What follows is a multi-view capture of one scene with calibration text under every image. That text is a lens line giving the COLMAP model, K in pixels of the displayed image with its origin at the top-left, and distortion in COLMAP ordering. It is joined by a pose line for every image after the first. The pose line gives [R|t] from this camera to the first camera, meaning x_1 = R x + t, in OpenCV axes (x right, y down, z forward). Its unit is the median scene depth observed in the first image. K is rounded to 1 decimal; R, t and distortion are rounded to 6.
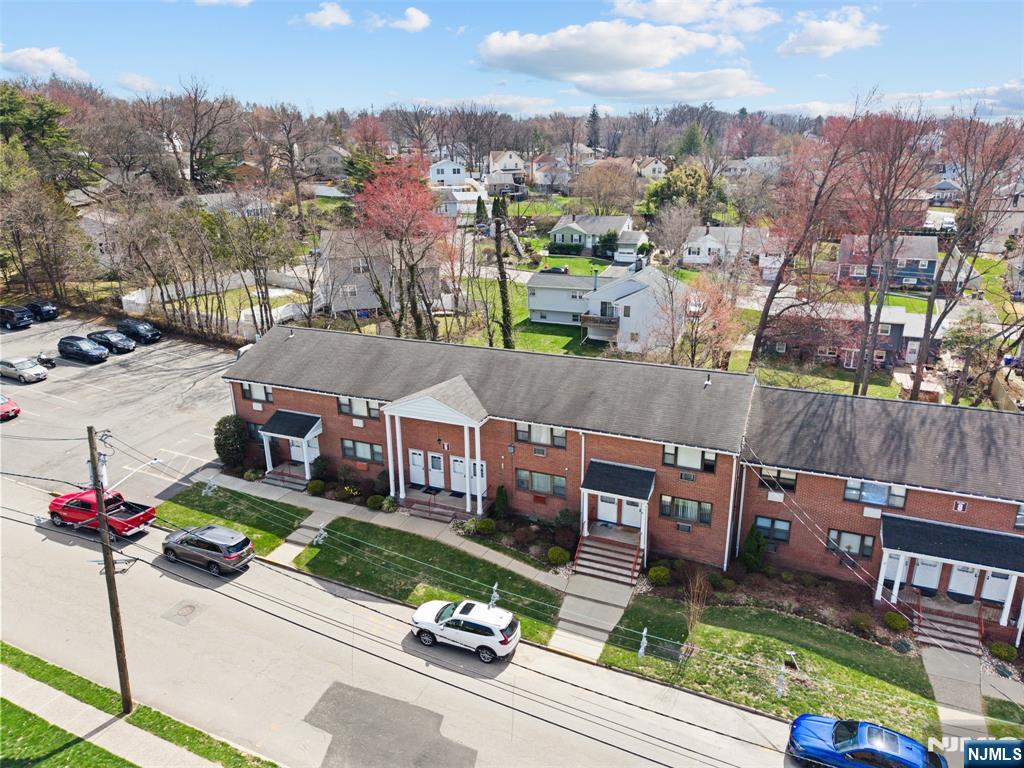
lens RADIAL K [[684.4, 0, 513.4], [0, 684.4, 381.0], [0, 0, 1]] dist [0.035355, -0.045106]
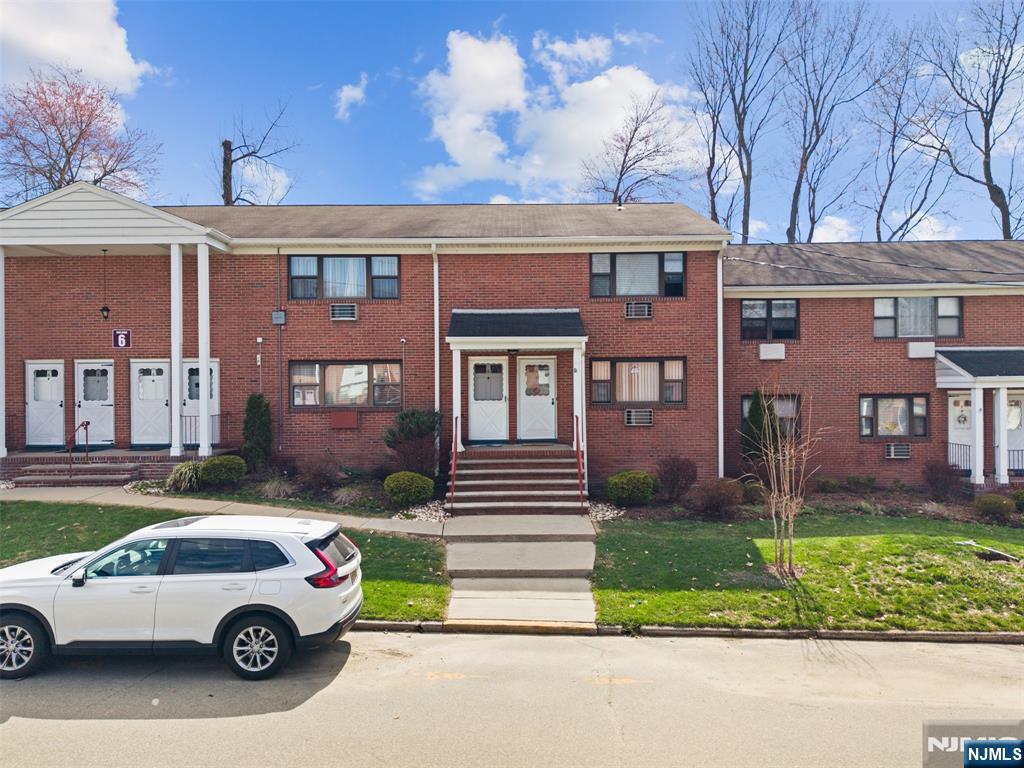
lens RADIAL K [[684.4, 0, 515.8], [0, 684.4, 384.4], [0, 0, 1]] dist [0.035355, -0.045106]
pose [[0.916174, 0.007680, 0.400708, -0.042948], [0.119864, 0.948803, -0.292241, 0.300712], [-0.382438, 0.315774, 0.868348, 0.523370]]
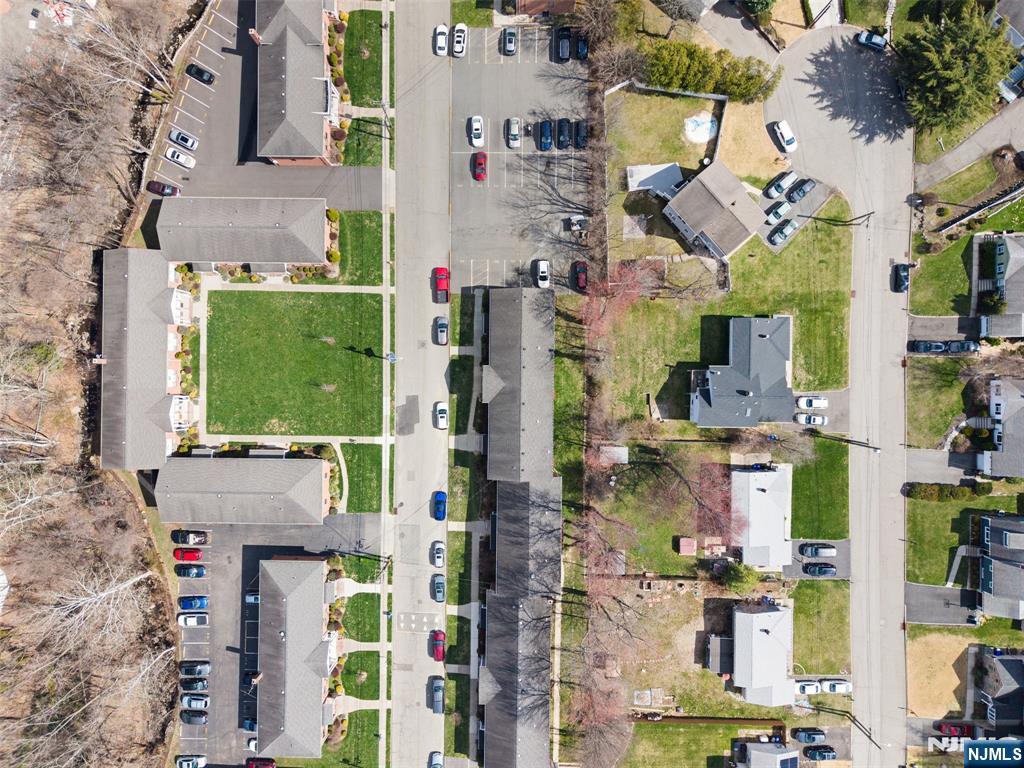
lens RADIAL K [[682.5, 0, 513.3], [0, 682.5, 385.3], [0, 0, 1]] dist [0.029741, -0.032366]
pose [[0.387305, 0.921951, 0.000759, -0.063590], [-0.267693, 0.111668, 0.957011, -2.845126], [0.882233, -0.370858, 0.290050, 0.224724]]
